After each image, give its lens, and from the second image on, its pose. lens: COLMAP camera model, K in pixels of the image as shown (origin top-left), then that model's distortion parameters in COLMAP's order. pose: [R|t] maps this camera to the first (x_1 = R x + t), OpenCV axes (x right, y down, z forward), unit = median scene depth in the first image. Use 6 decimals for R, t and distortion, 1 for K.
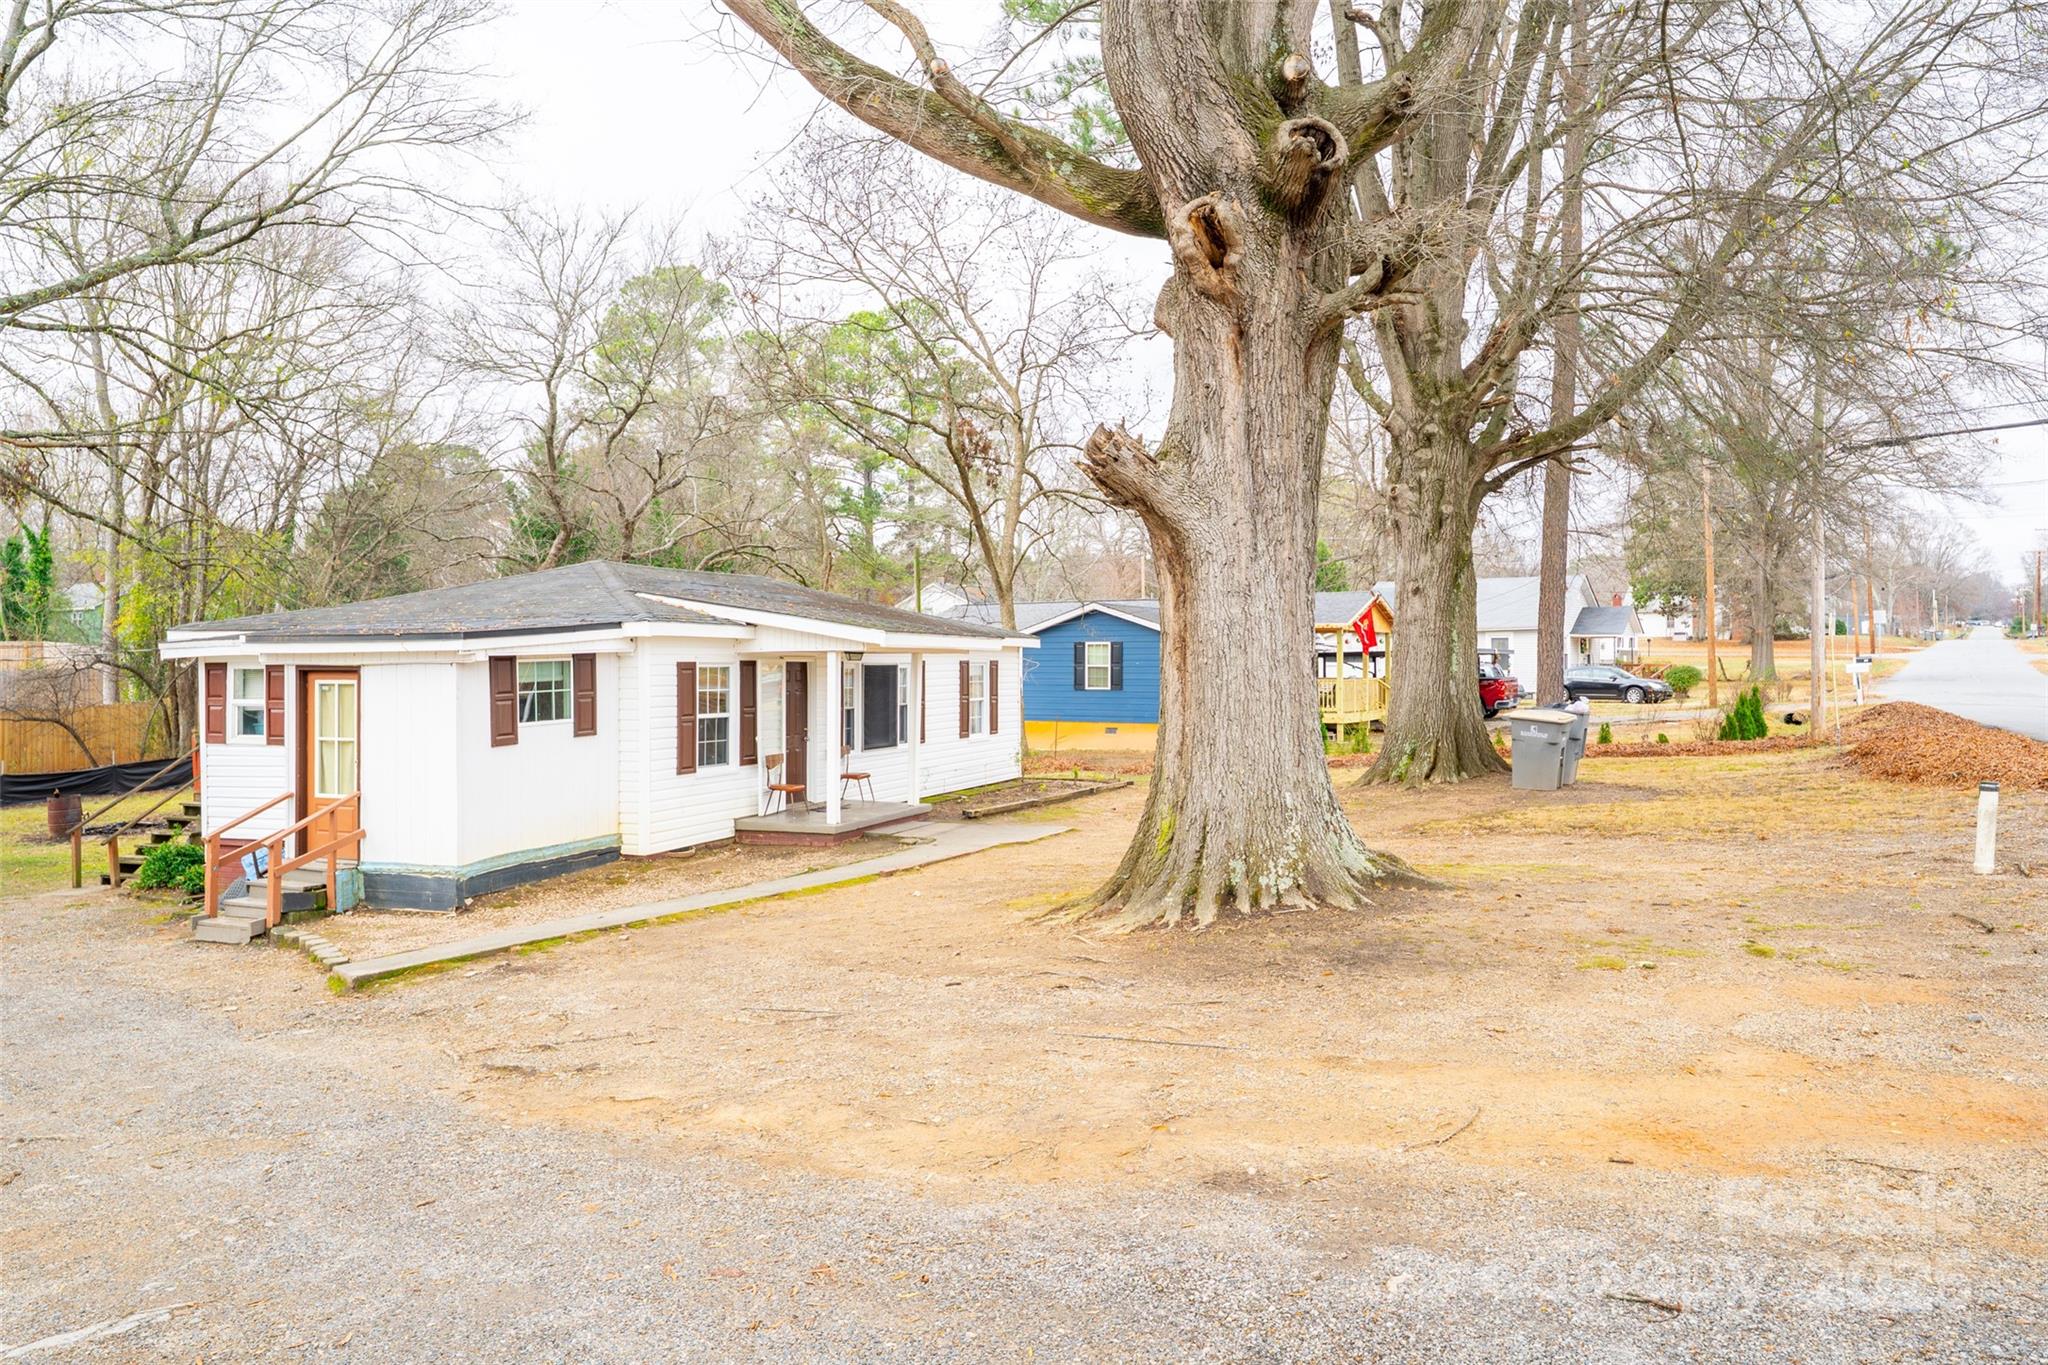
lens RADIAL K [[1354.0, 0, 1022.6], [0, 1354.0, 675.8], [0, 0, 1]] dist [-0.001143, -0.000191]
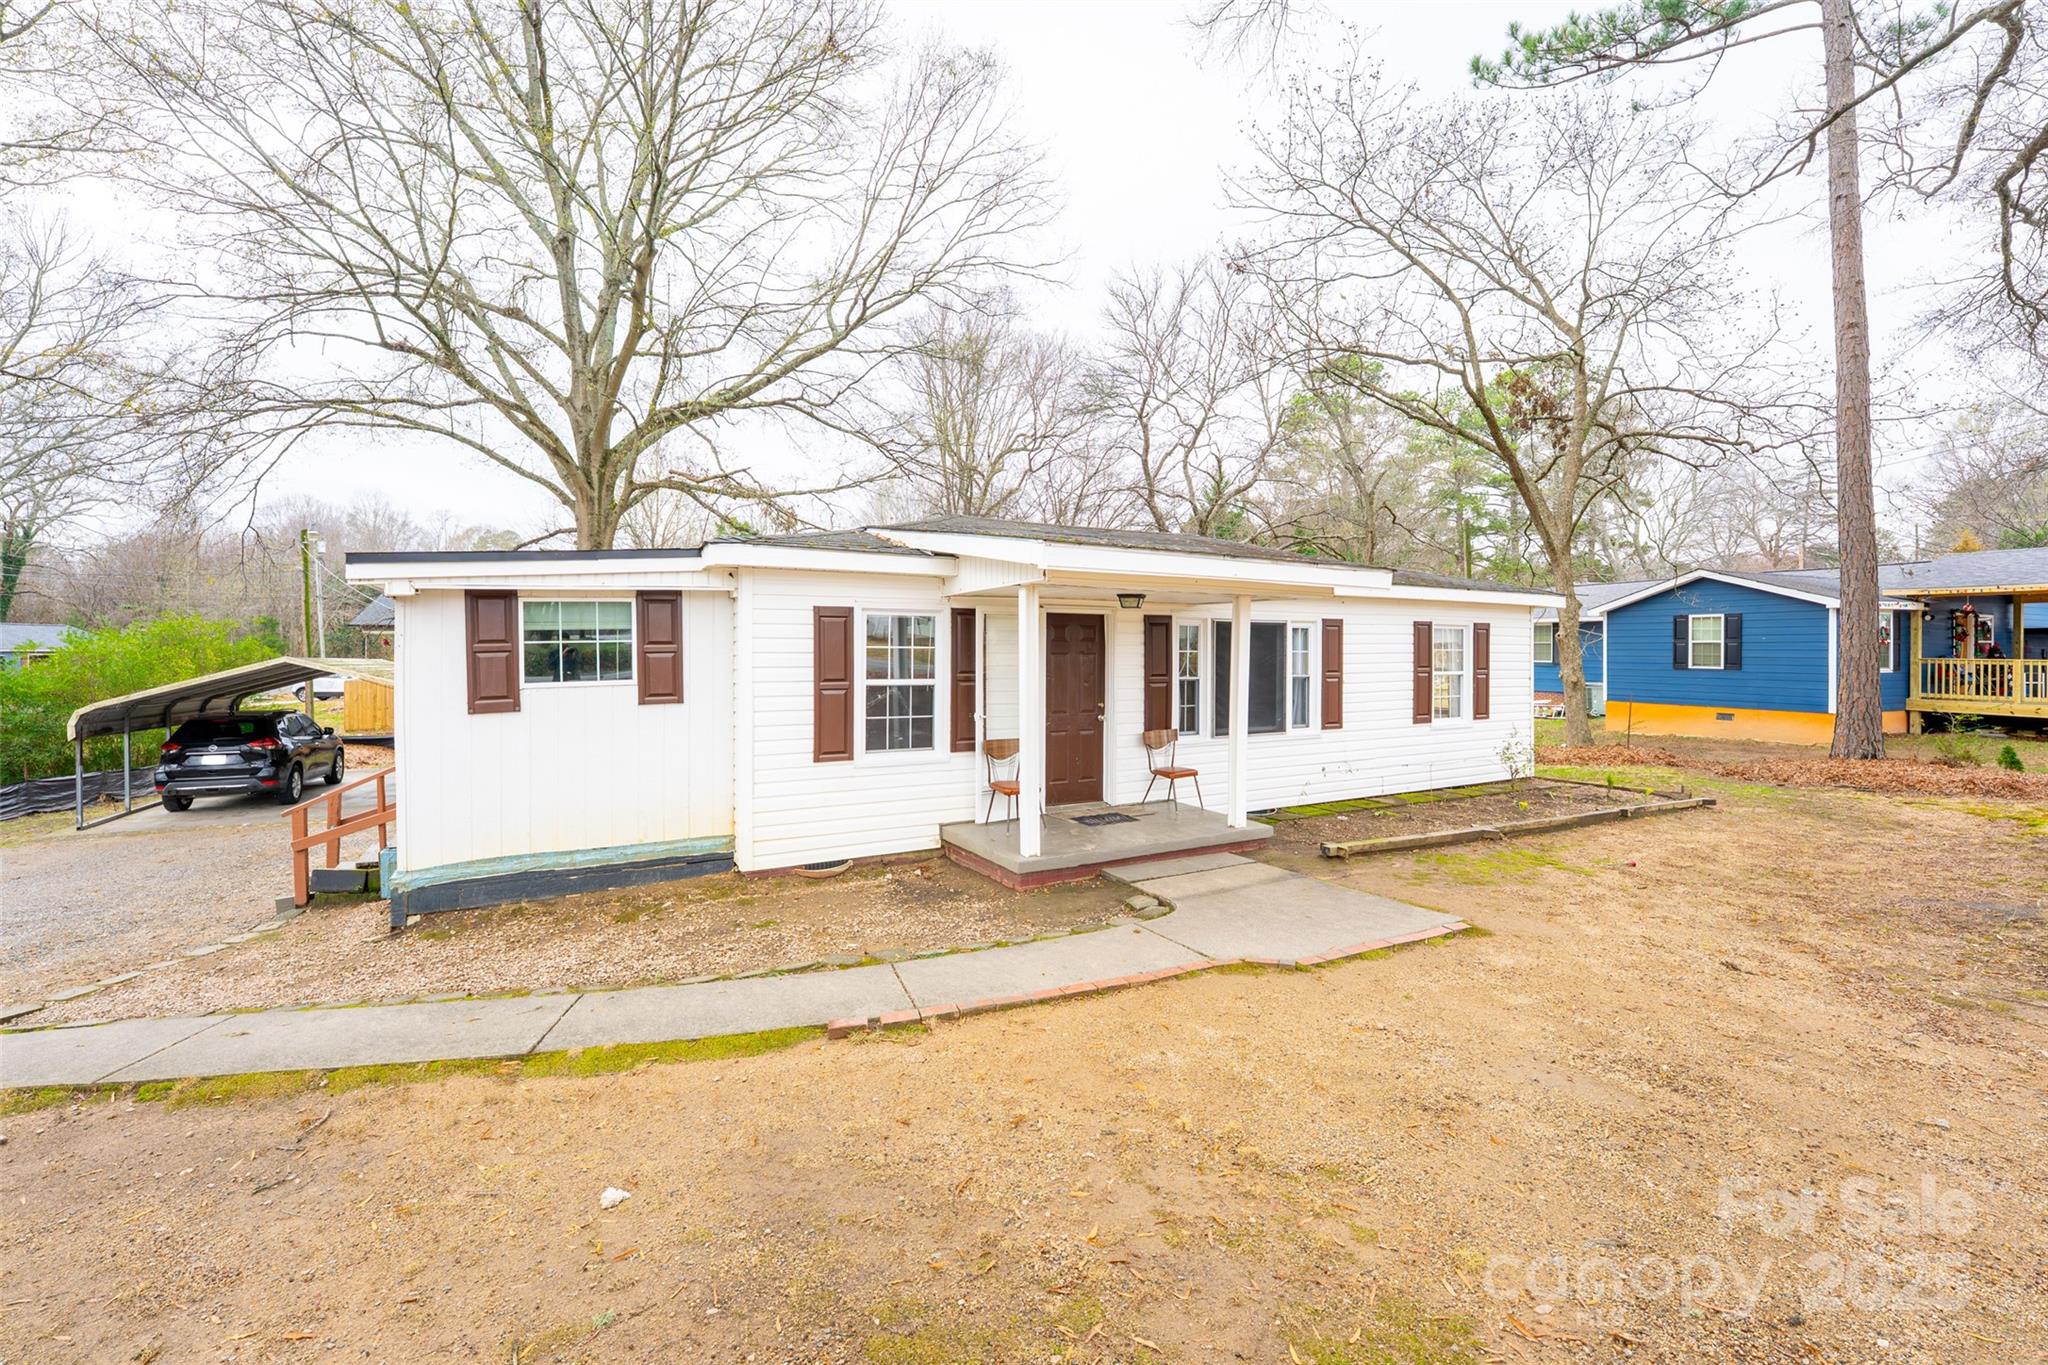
lens RADIAL K [[760.4, 0, 1030.2], [0, 760.4, 660.9], [0, 0, 1]] dist [-0.010896, -0.000035]
pose [[0.756713, 0.011657, -0.653644, 0.091484], [-0.010880, 0.999927, 0.005237, 0.014911], [0.653657, 0.003148, 0.756784, 0.725119]]
